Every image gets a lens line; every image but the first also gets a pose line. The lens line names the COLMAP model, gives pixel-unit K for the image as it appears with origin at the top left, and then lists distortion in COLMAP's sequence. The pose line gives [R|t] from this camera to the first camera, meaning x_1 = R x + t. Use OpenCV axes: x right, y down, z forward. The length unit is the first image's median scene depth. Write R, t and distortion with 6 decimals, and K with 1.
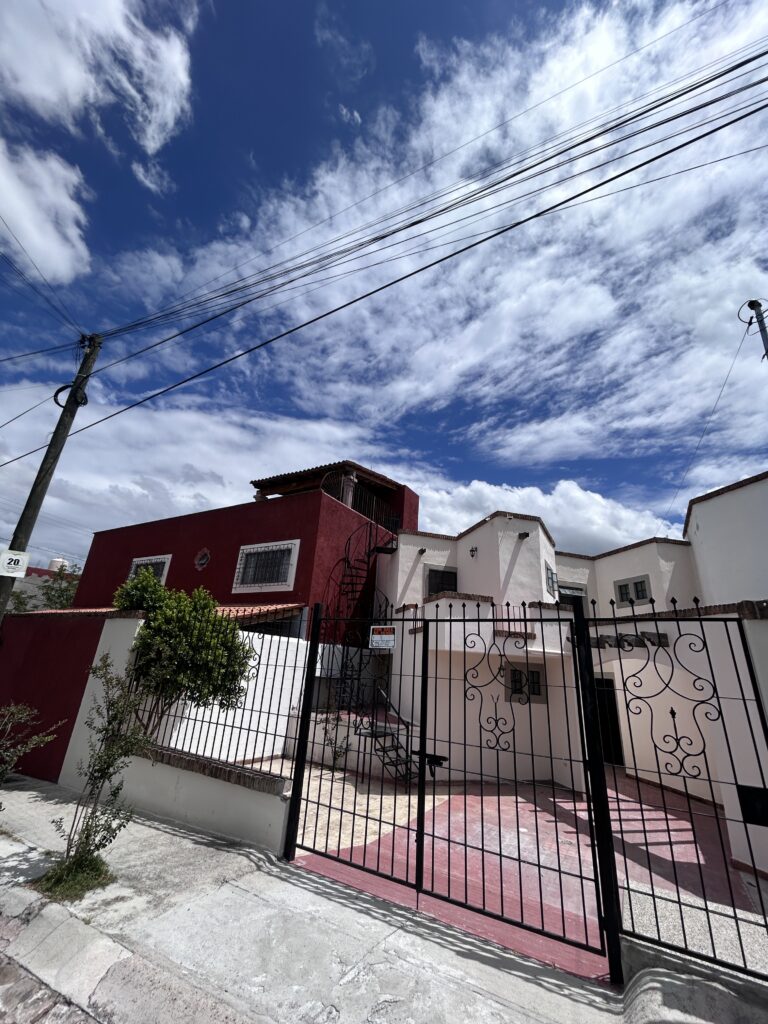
lens RADIAL K [[413.2, 0, 384.0], [0, 413.2, 512.0], [0, 0, 1]] dist [-0.001689, -0.000705]
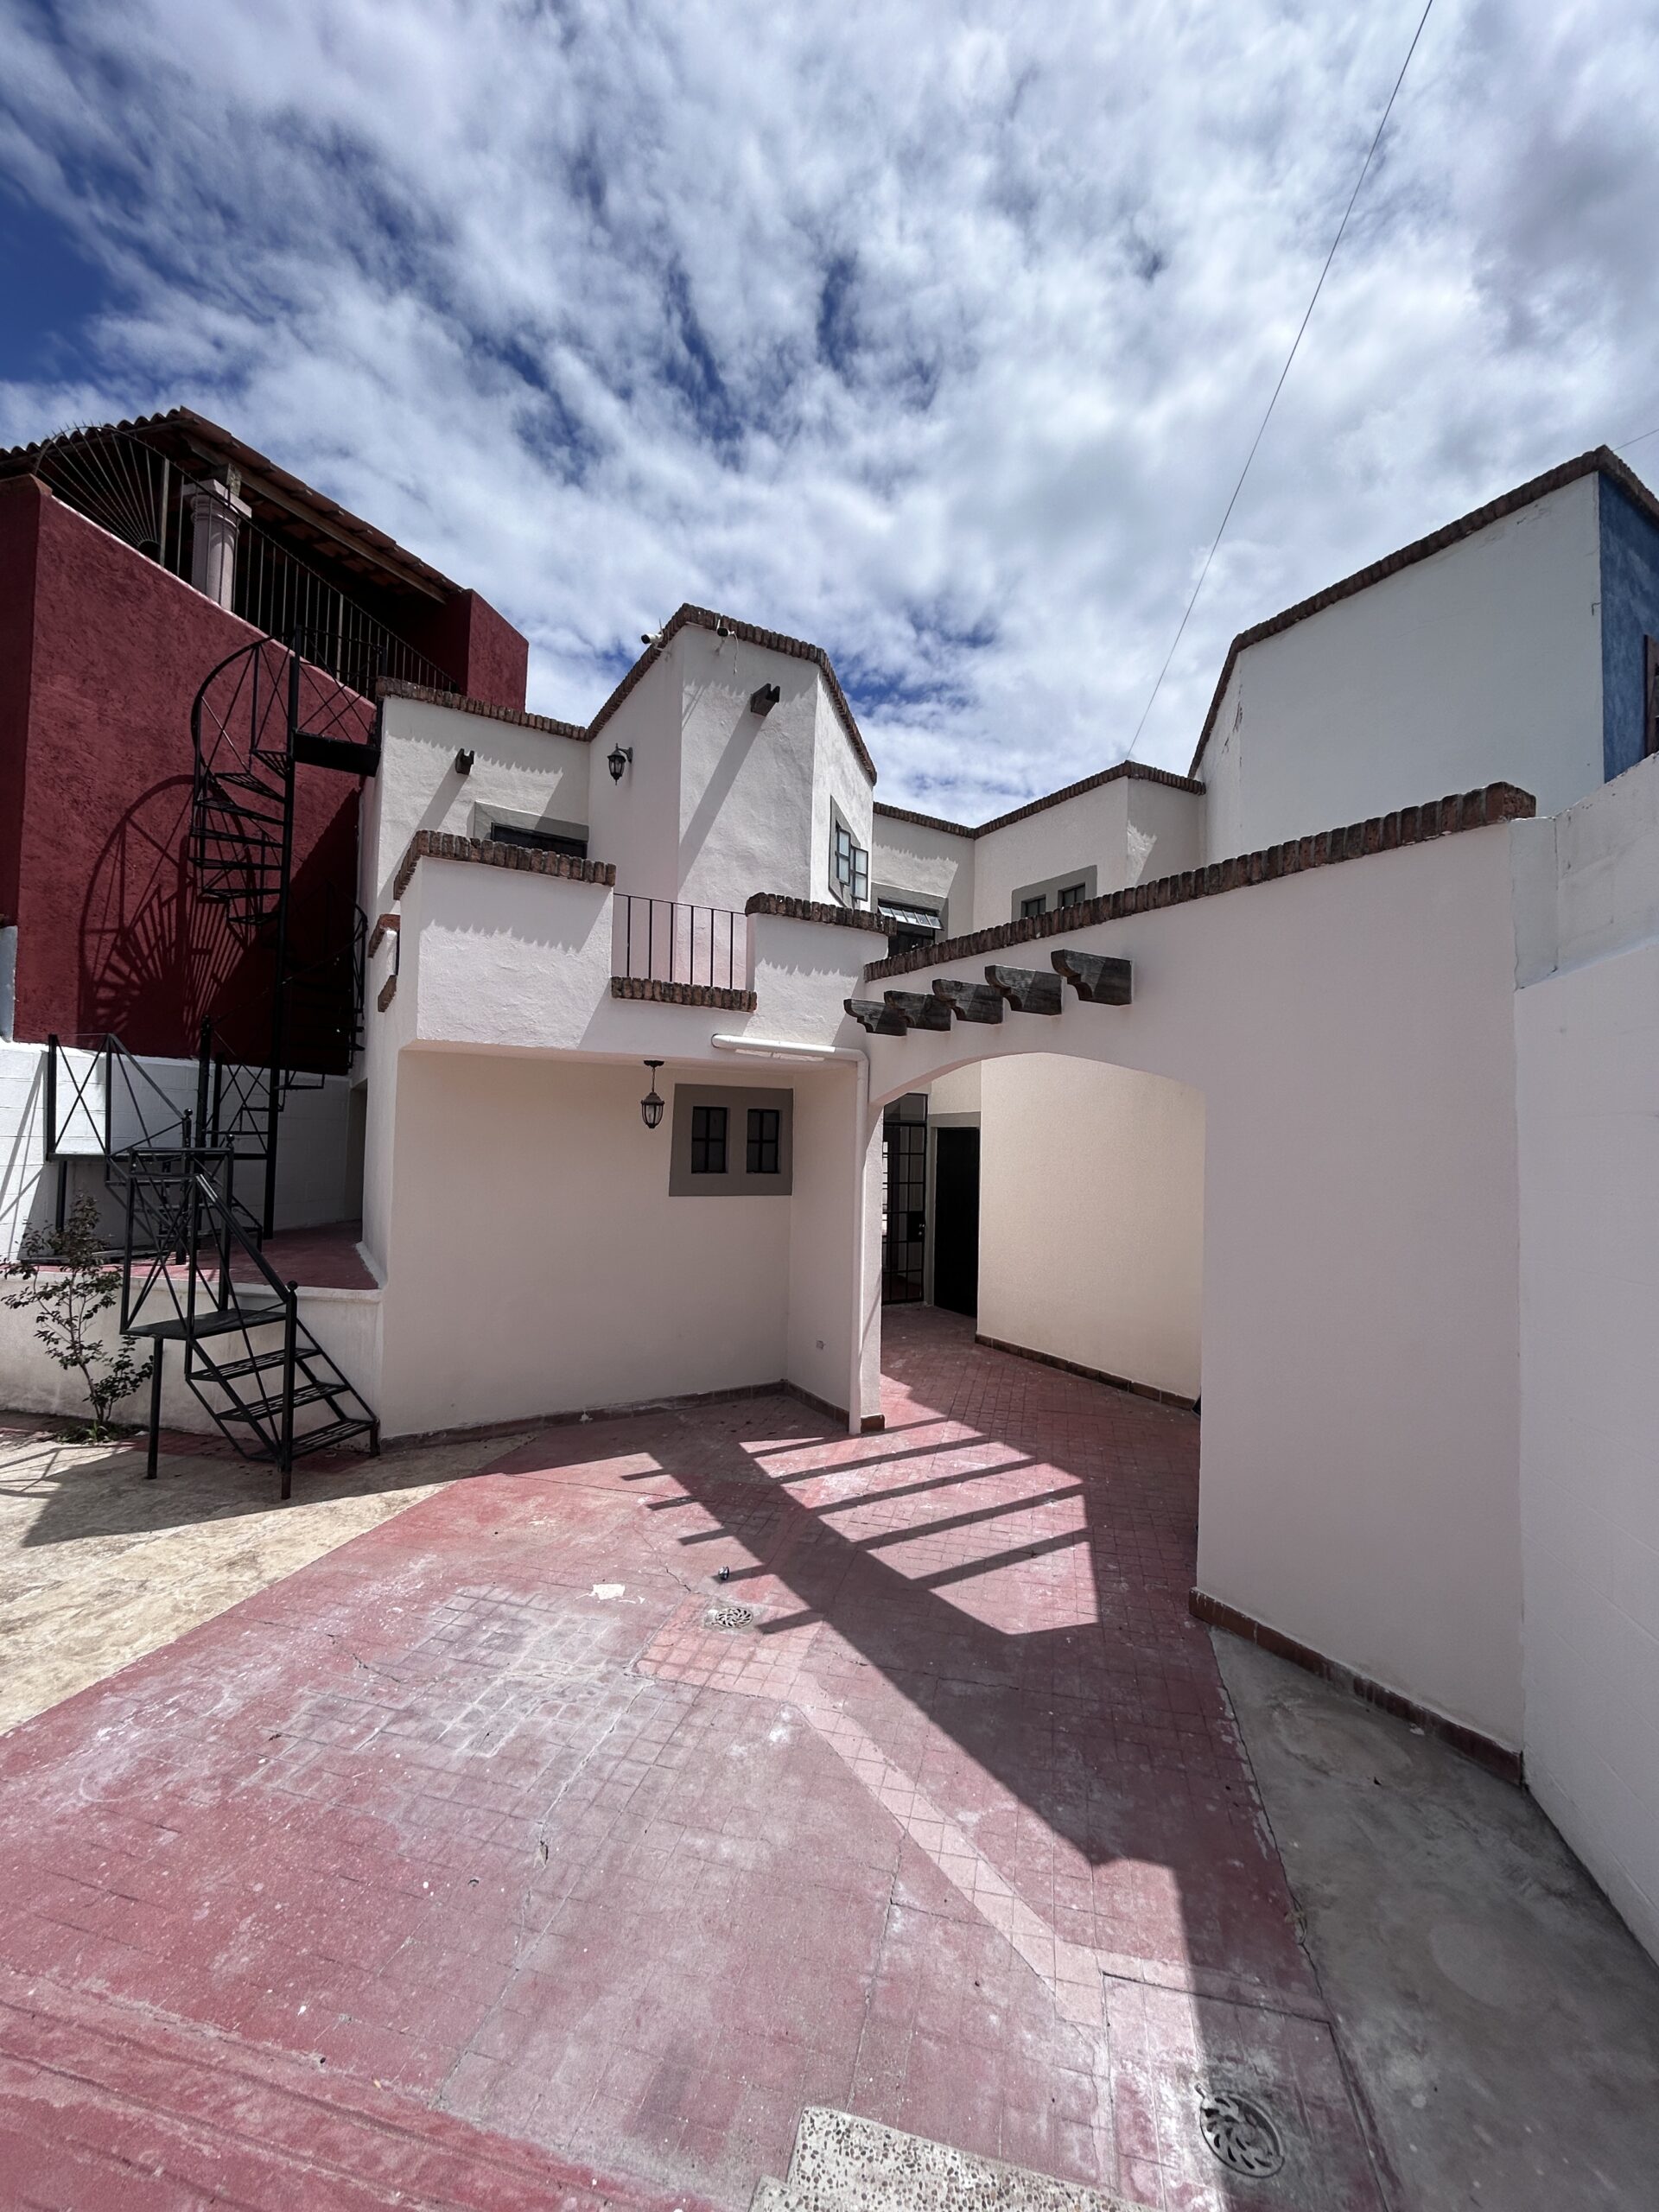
lens RADIAL K [[892.7, 0, 829.5], [0, 892.7, 1106.0], [0, 0, 1]] dist [-0.001689, -0.000705]
pose [[0.959168, -0.030421, 0.281196, 0.171249], [-0.063053, 0.946181, 0.317438, 0.118427], [-0.275719, -0.322206, 0.905628, 0.258326]]
